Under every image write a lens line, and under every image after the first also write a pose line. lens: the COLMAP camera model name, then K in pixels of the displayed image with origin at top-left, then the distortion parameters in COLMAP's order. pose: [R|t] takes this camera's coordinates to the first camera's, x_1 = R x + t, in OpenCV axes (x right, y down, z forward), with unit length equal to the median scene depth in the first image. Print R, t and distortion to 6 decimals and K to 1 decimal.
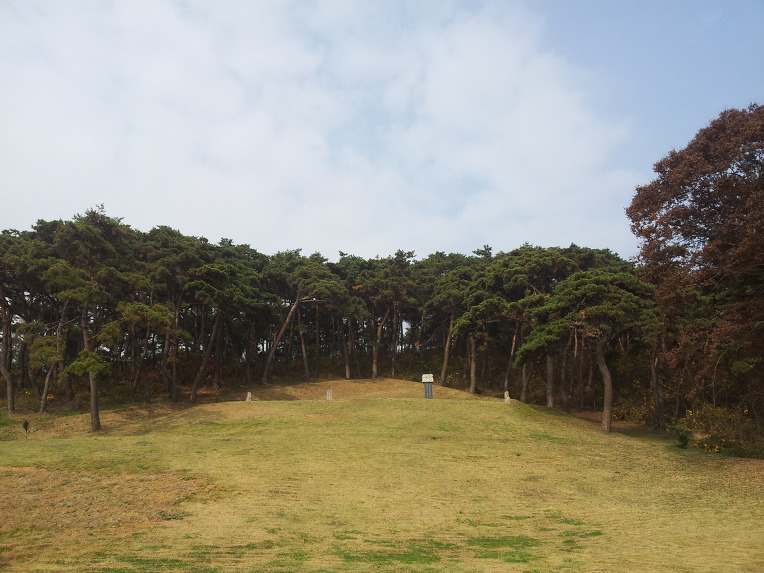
lens RADIAL K [[665.6, 0, 382.1], [0, 665.6, 284.7], [0, 0, 1]] dist [0.019367, -0.038513]
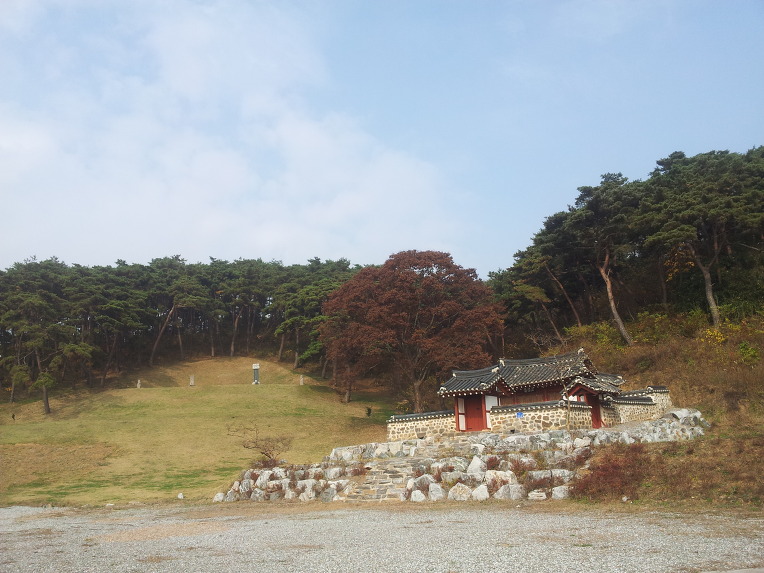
lens RADIAL K [[665.6, 0, 382.8], [0, 665.6, 286.9], [0, 0, 1]] dist [0.019367, -0.038513]
pose [[0.990355, -0.003001, 0.138519, 0.182250], [-0.013578, 0.992851, 0.118588, -0.297245], [-0.137884, -0.119325, 0.983234, -0.727982]]
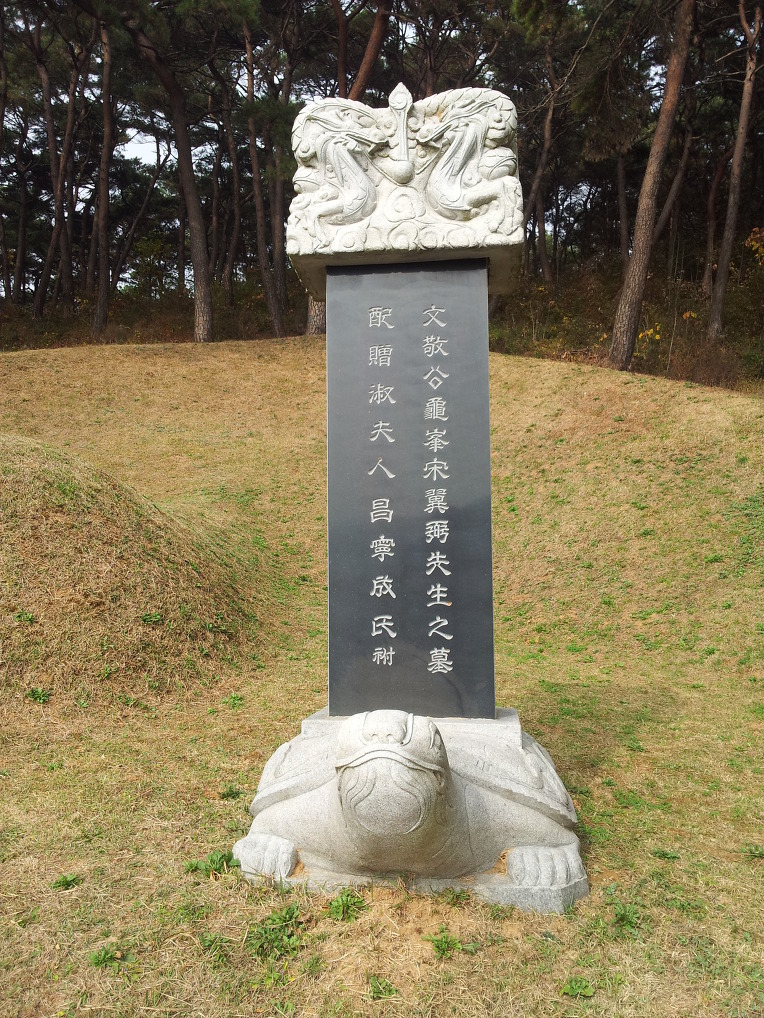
lens RADIAL K [[886.9, 0, 385.5], [0, 886.9, 512.7], [0, 0, 1]] dist [0.019367, -0.038513]
pose [[0.989398, 0.012059, -0.144727, 0.091281], [0.031084, 0.955869, 0.292143, 0.172981], [0.141863, -0.293545, 0.945360, 1.117258]]
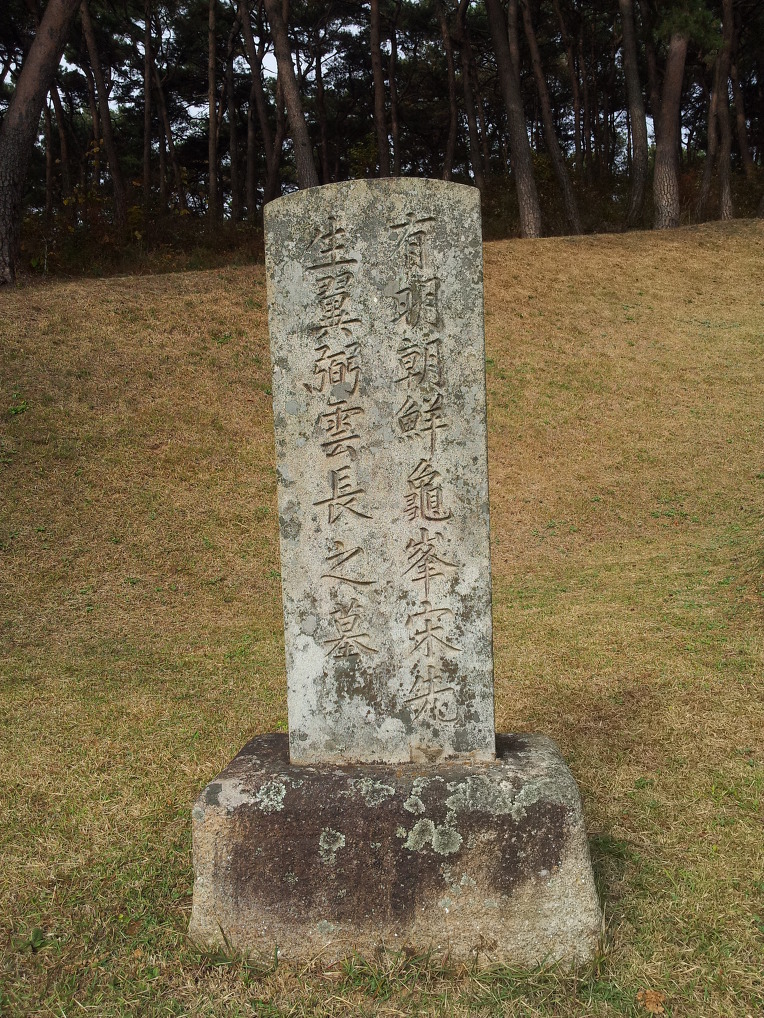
lens RADIAL K [[886.9, 0, 383.1], [0, 886.9, 498.6], [0, 0, 1]] dist [0.019367, -0.038513]
pose [[0.986962, -0.023628, -0.159211, -0.086645], [0.077451, 0.936834, 0.341091, 0.186911], [0.141095, -0.348974, 0.926450, 1.146185]]
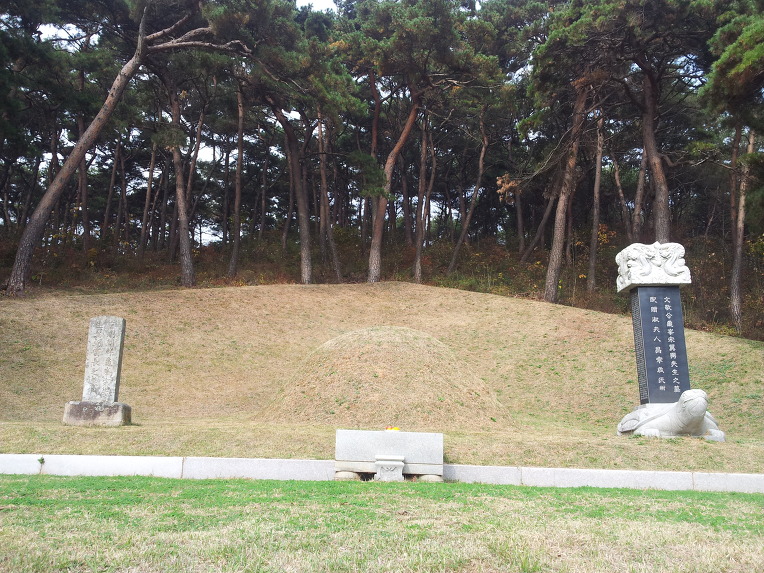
lens RADIAL K [[665.6, 0, 381.8], [0, 665.6, 288.1], [0, 0, 1]] dist [0.019367, -0.038513]
pose [[0.999775, 0.017604, -0.011832, -0.003420], [-0.016003, 0.992165, 0.123903, 0.150523], [0.013920, -0.123685, 0.992224, 0.980886]]
